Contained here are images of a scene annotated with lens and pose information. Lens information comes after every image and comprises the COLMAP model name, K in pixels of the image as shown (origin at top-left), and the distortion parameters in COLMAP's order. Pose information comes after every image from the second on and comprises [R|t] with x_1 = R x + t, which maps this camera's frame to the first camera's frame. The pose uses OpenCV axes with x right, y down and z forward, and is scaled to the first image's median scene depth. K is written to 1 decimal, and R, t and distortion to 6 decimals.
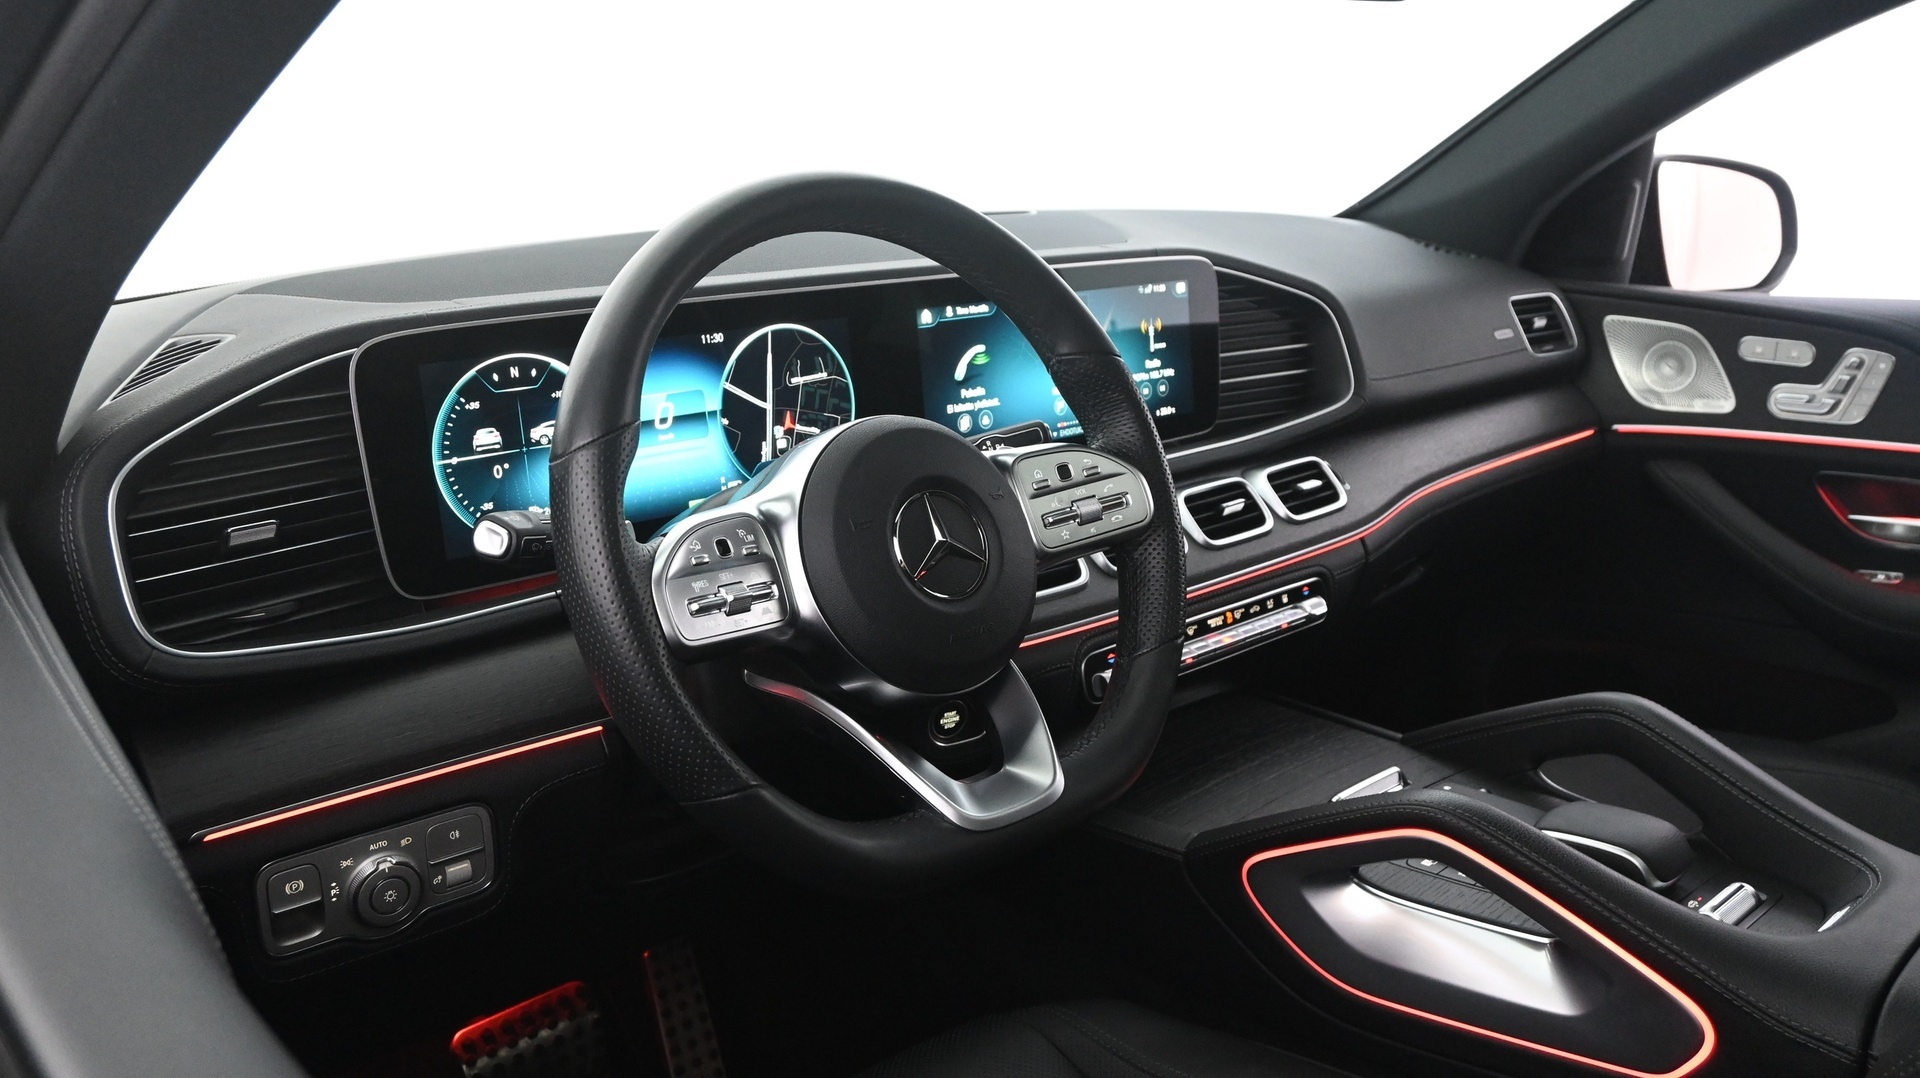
lens RADIAL K [[1510.1, 0, 960.0], [0, 1510.1, 539.0], [0, 0, 1]] dist [0.011349, 0.003035]
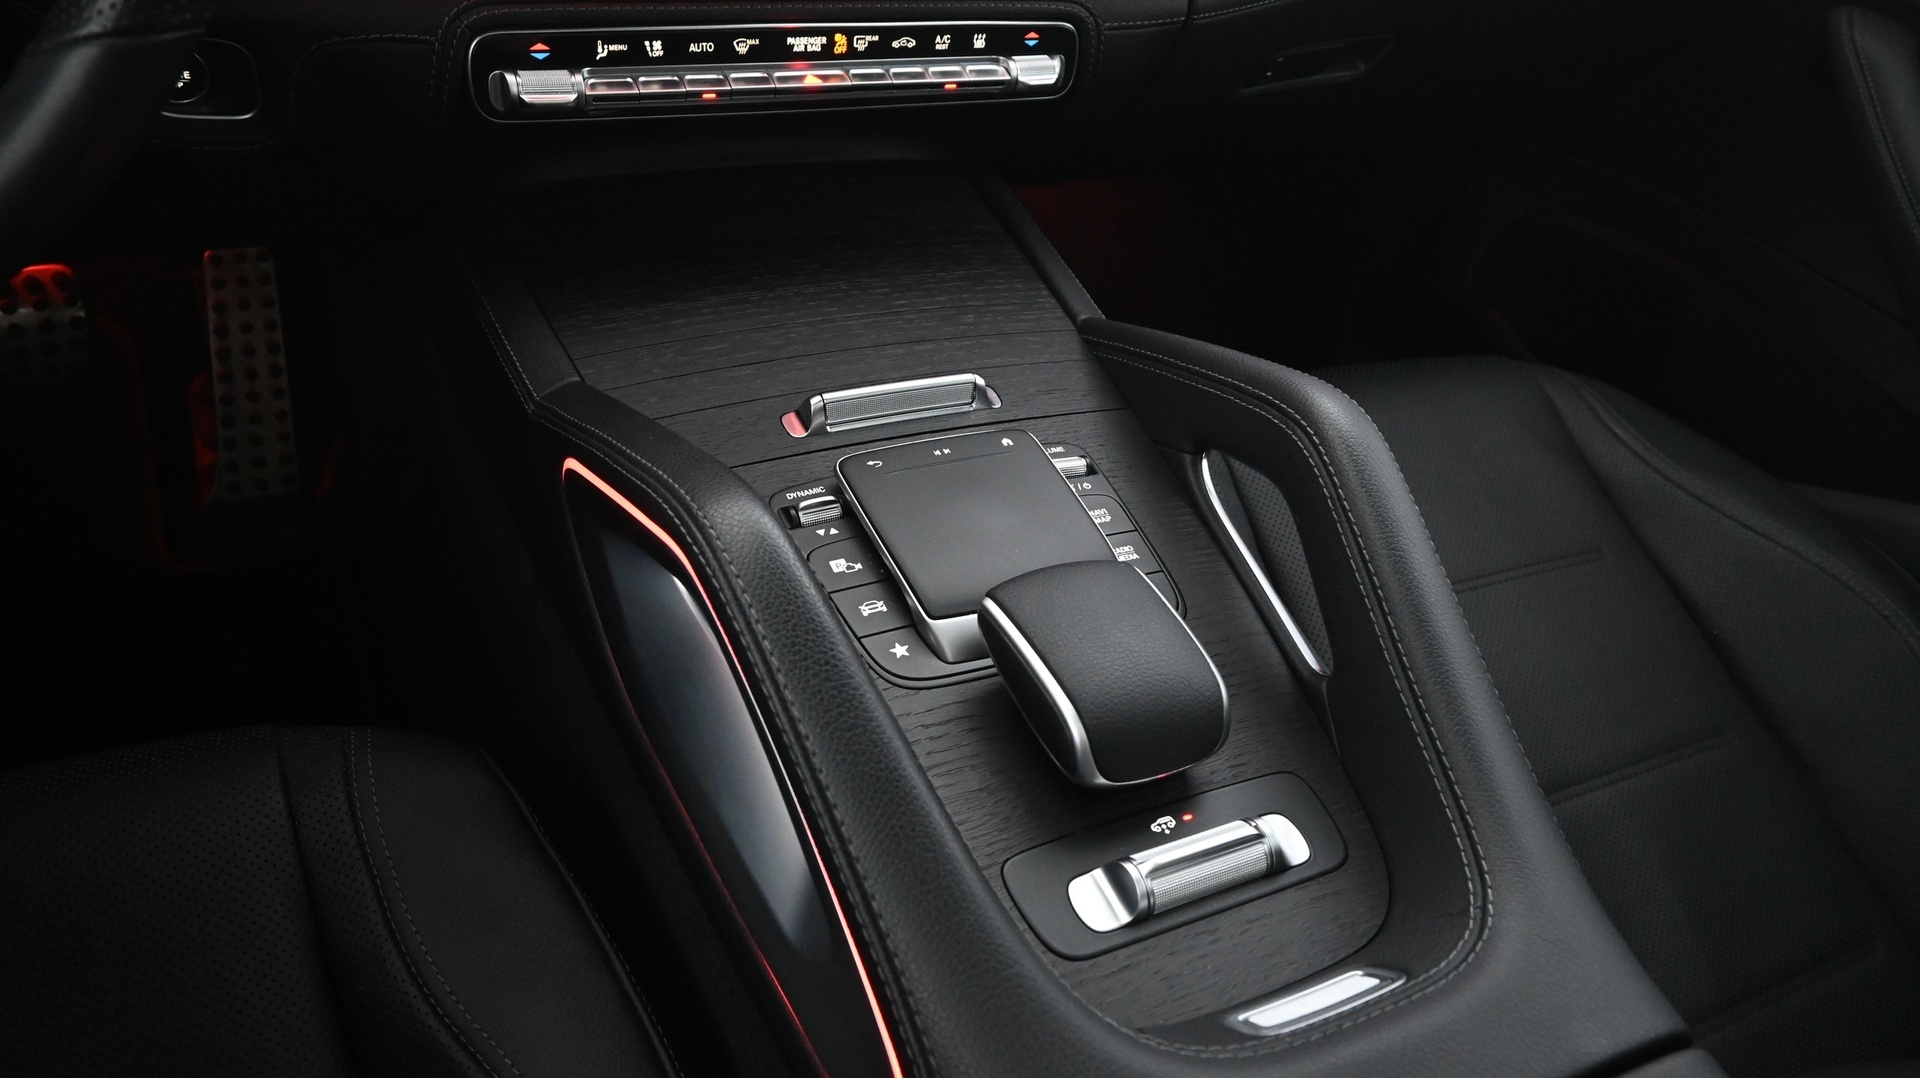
lens RADIAL K [[1343.8, 0, 960.0], [0, 1343.8, 539.0], [0, 0, 1]] dist [-0.002107, -0.000181]
pose [[0.941790, 0.328824, -0.070050, 0.232934], [-0.260962, 0.846343, 0.464330, -0.028620], [0.211969, -0.419021, 0.882888, 0.340729]]
